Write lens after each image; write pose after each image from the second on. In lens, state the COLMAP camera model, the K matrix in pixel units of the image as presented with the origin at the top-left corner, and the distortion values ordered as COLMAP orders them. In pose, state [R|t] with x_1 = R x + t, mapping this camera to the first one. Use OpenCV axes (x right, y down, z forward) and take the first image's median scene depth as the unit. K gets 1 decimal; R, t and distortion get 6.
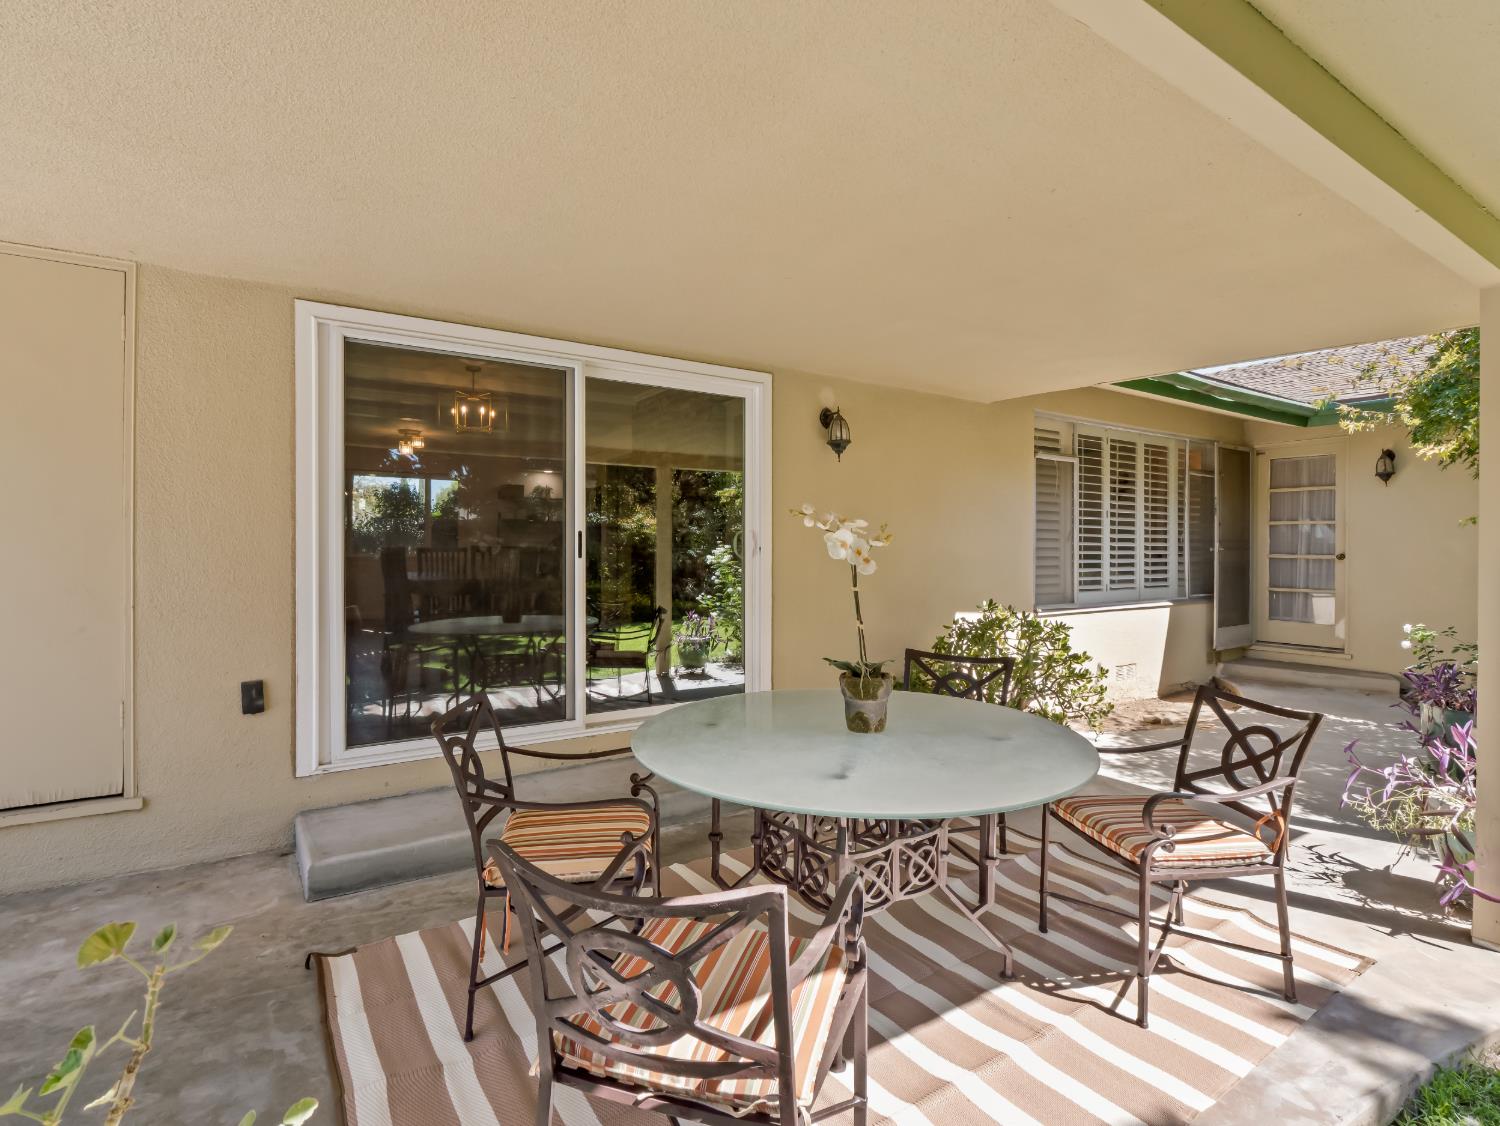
lens RADIAL K [[730.1, 0, 748.8], [0, 730.1, 553.6], [0, 0, 1]] dist [-0.015822, -0.003019]
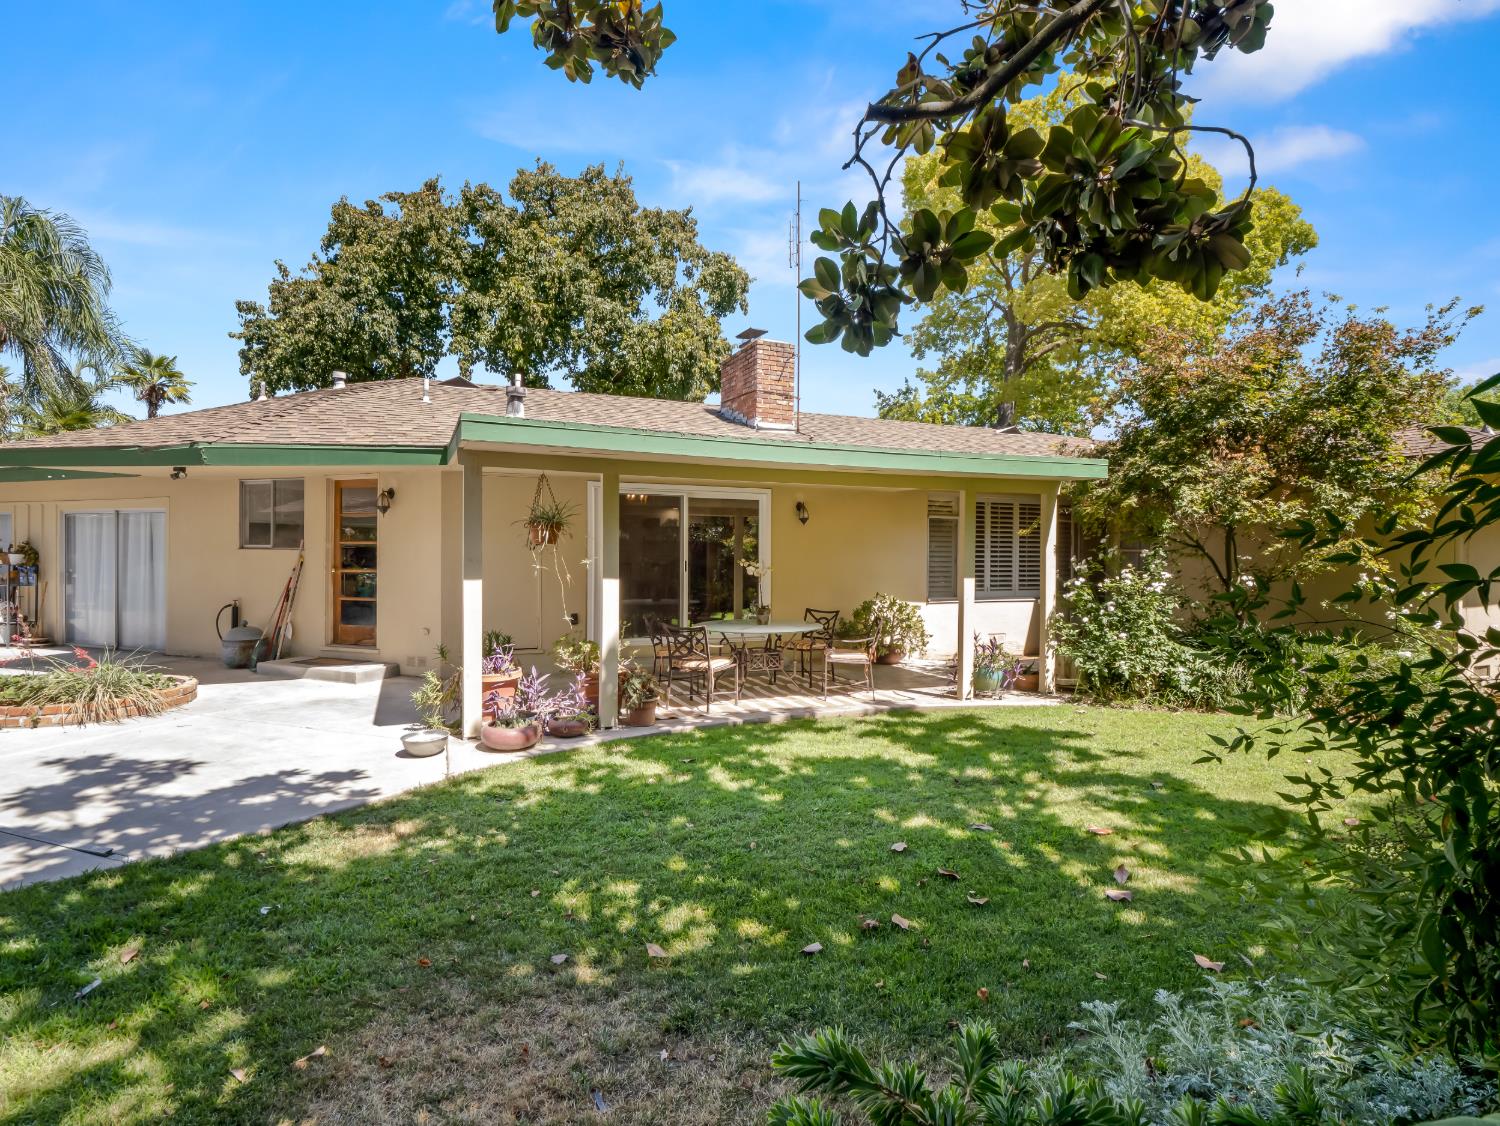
lens RADIAL K [[786.9, 0, 755.3], [0, 786.9, 558.7], [0, 0, 1]] dist [-0.001719, -0.002302]
pose [[0.986928, 0.007612, -0.160980, 0.234819], [-0.006993, 0.999966, 0.004412, -0.027670], [0.161008, -0.003229, 0.986948, -0.868557]]
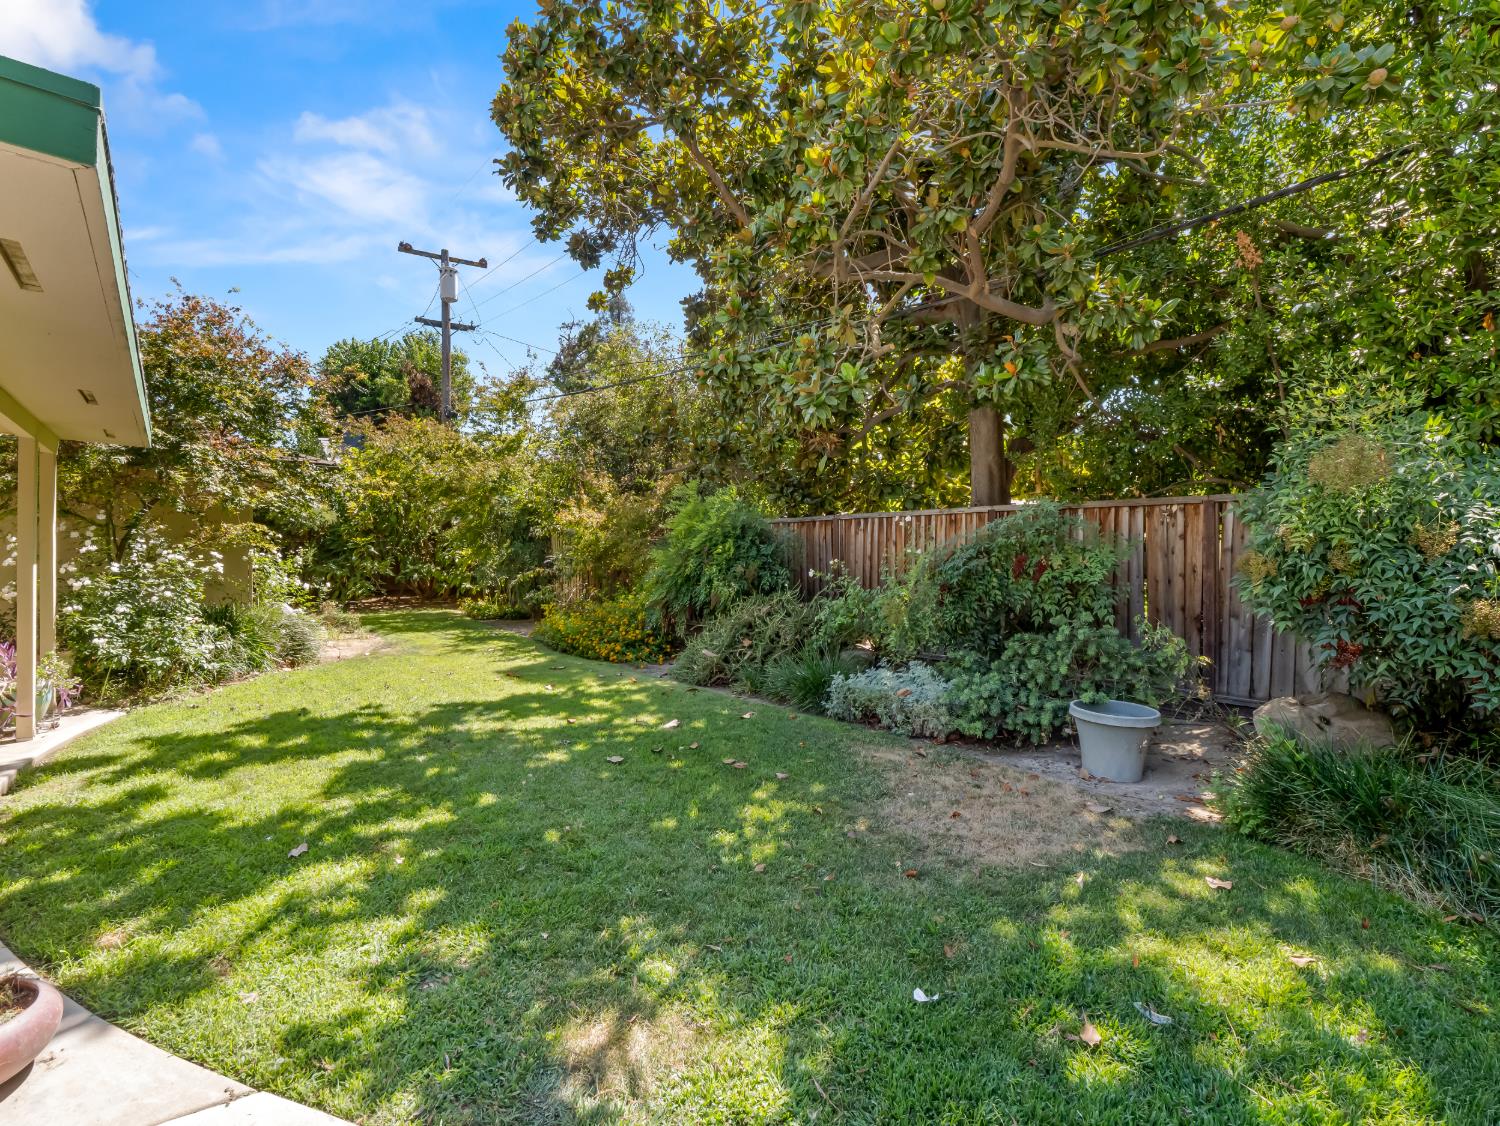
lens RADIAL K [[730.1, 0, 744.5], [0, 730.1, 554.5], [0, 0, 1]] dist [-0.015822, -0.003019]
pose [[-0.105387, -0.010282, 0.994378, -0.455798], [0.001048, 0.999945, 0.010451, -0.014118], [-0.994431, 0.002144, -0.105371, -0.323410]]
